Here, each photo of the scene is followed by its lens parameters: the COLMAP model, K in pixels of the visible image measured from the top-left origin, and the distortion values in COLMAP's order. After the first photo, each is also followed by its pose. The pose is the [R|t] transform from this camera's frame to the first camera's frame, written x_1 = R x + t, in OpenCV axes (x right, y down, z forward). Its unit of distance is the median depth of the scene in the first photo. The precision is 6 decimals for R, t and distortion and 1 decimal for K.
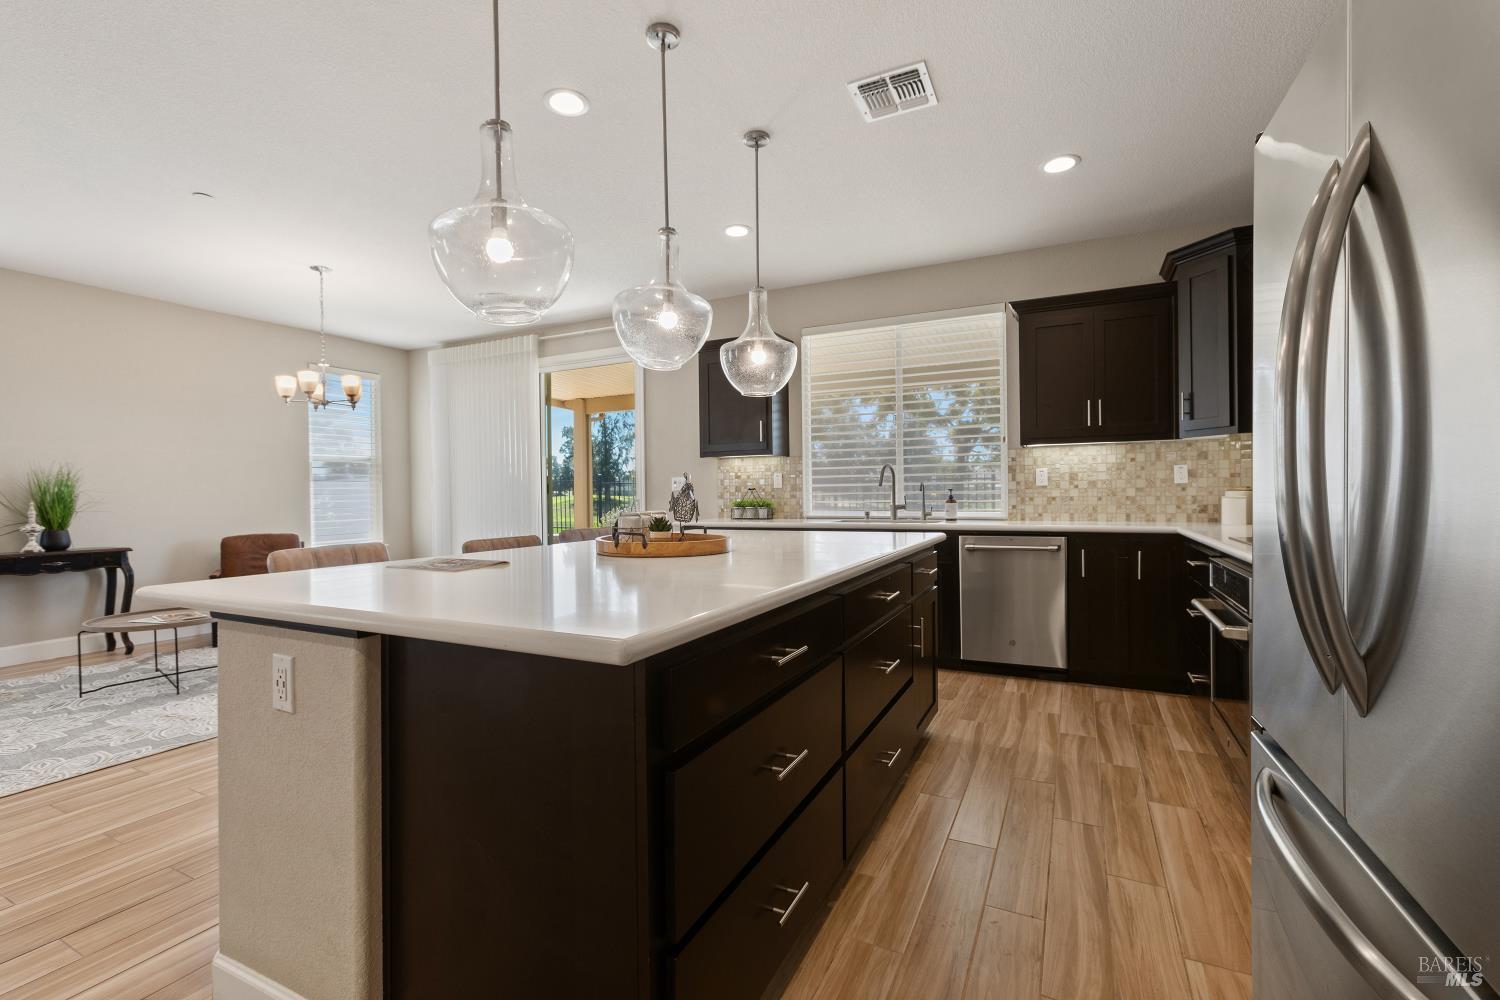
lens RADIAL K [[665.4, 0, 742.3], [0, 665.4, 506.5], [0, 0, 1]] dist [-0.011734, 0.006358]
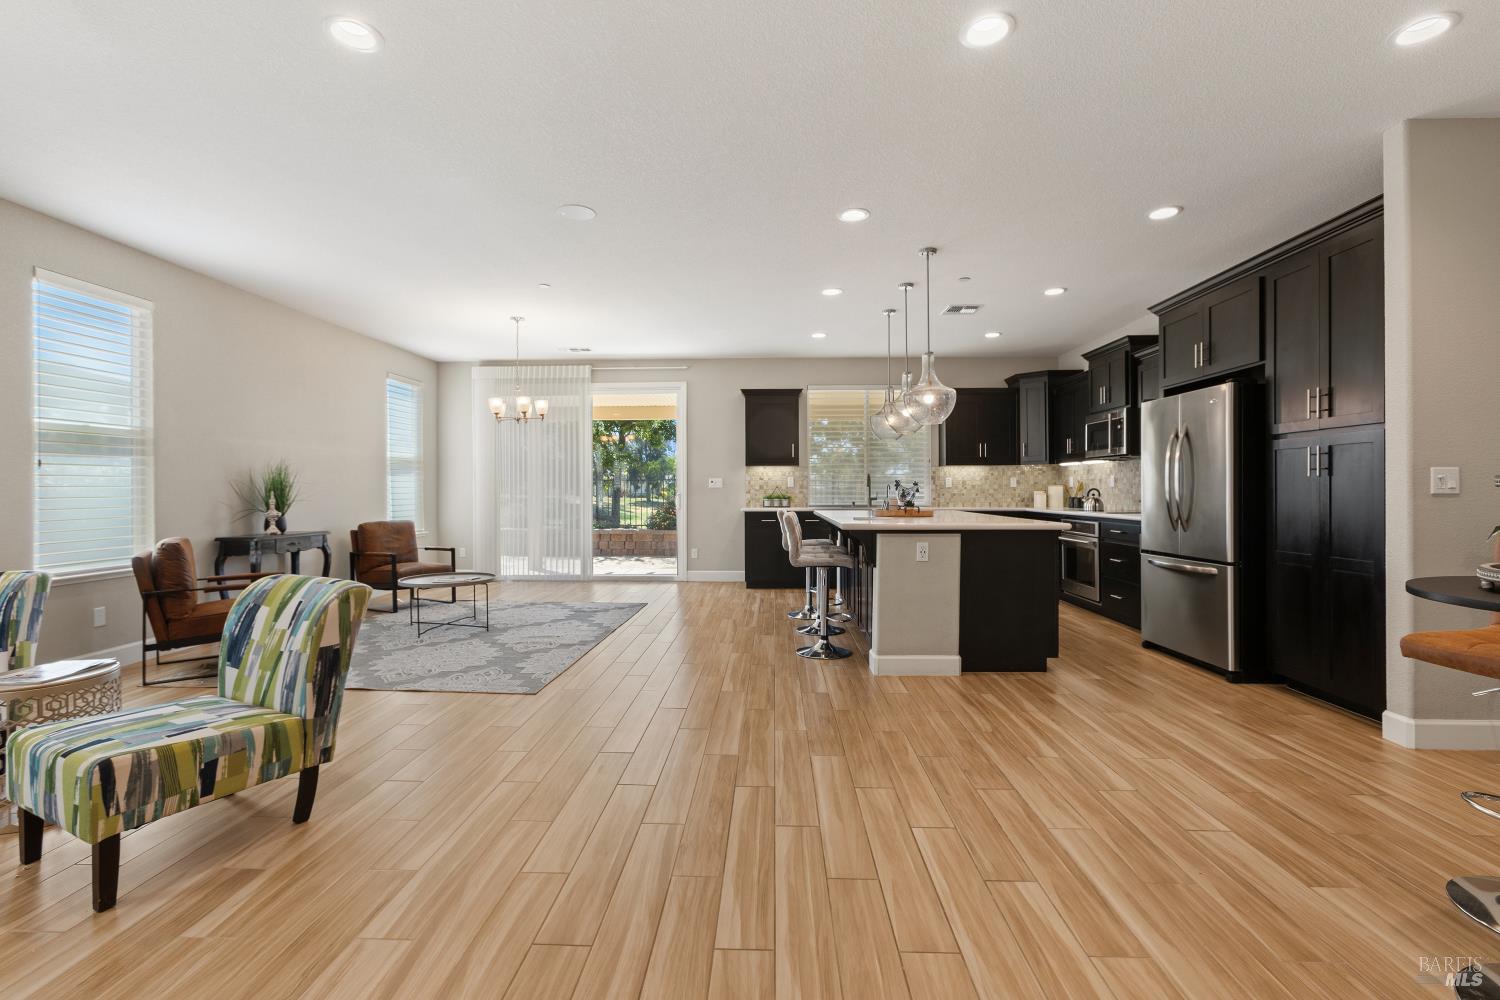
lens RADIAL K [[665.4, 0, 755.2], [0, 665.4, 480.5], [0, 0, 1]] dist [-0.011734, 0.006358]
pose [[0.905130, 0.015539, 0.424852, -0.784704], [-0.000126, 0.999342, -0.036283, 0.015770], [-0.425136, 0.032787, 0.904536, -0.412533]]
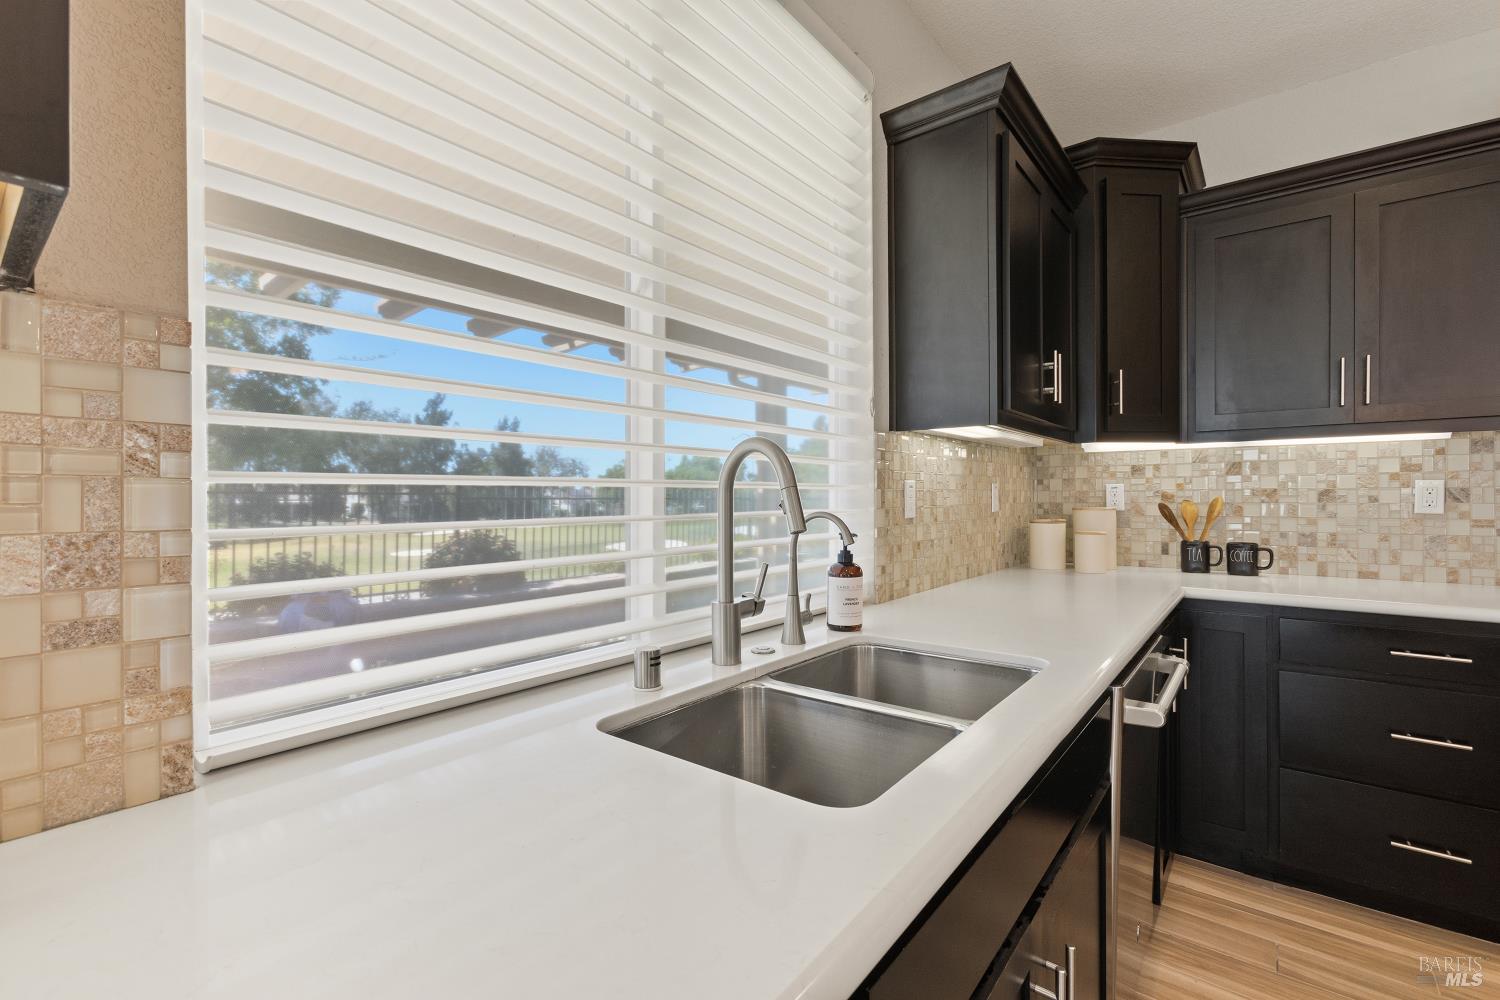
lens RADIAL K [[665.4, 0, 734.9], [0, 665.4, 498.2], [0, 0, 1]] dist [-0.011734, 0.006358]
pose [[0.211157, 0.006780, 0.977429, -0.017272], [0.021104, 0.999711, -0.011494, -0.040909], [-0.977224, 0.023055, 0.210953, 0.993403]]
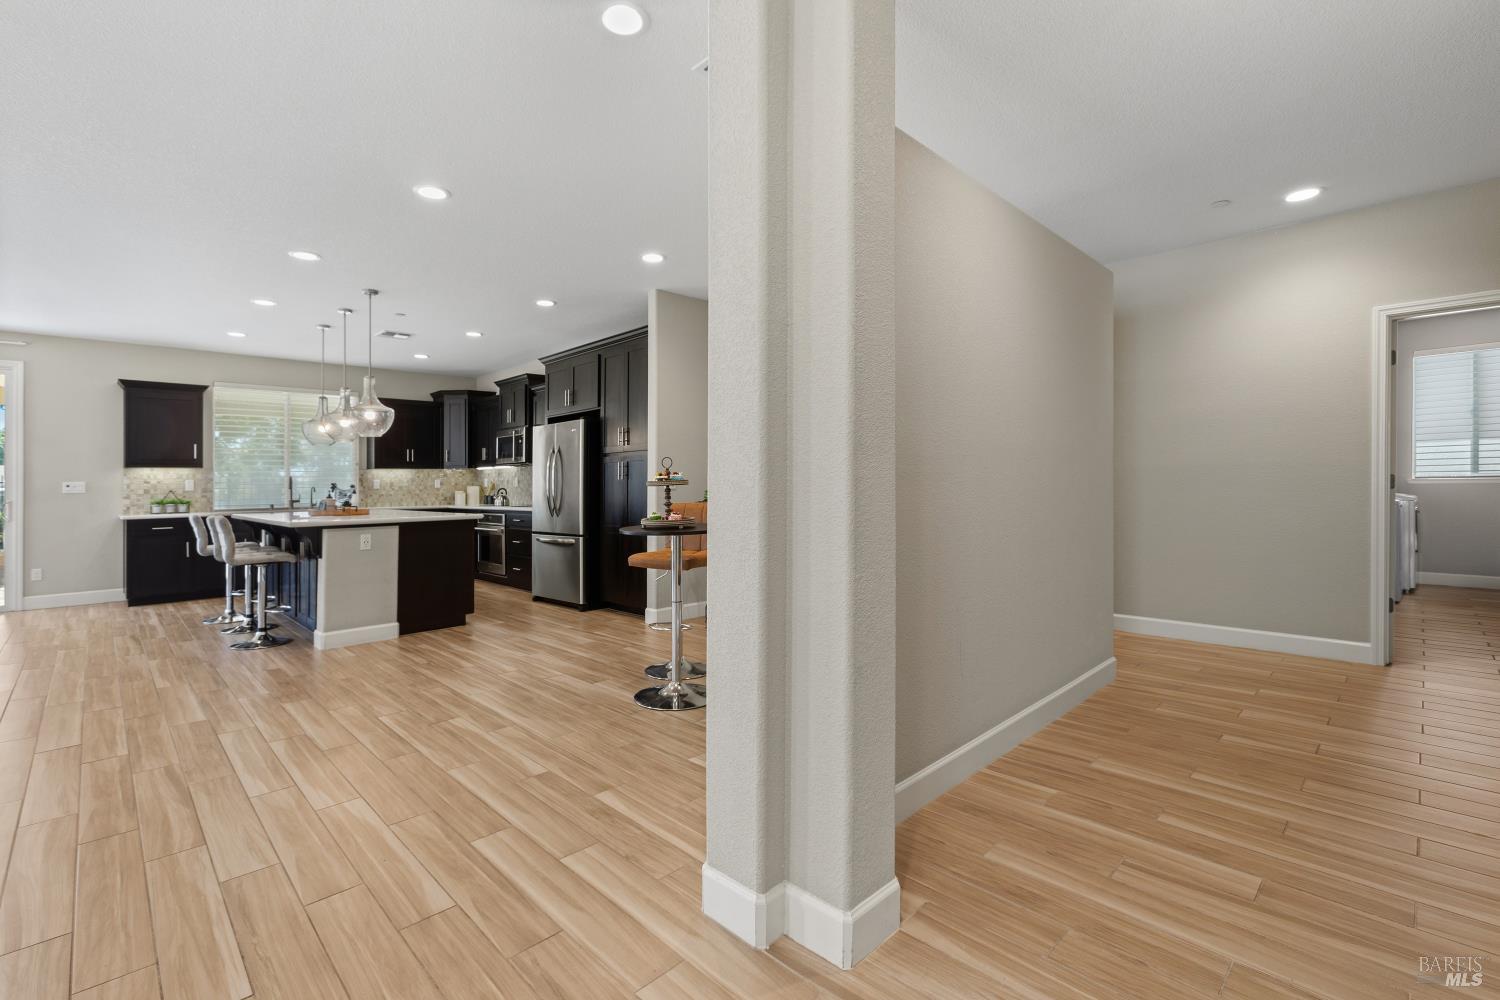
lens RADIAL K [[665.4, 0, 732.5], [0, 665.4, 465.5], [0, 0, 1]] dist [-0.011734, 0.006358]
pose [[0.330643, 0.033316, 0.943168, -1.032718], [0.030134, 0.998494, -0.045834, 0.021276], [-0.943275, 0.043576, 0.329142, -0.629696]]
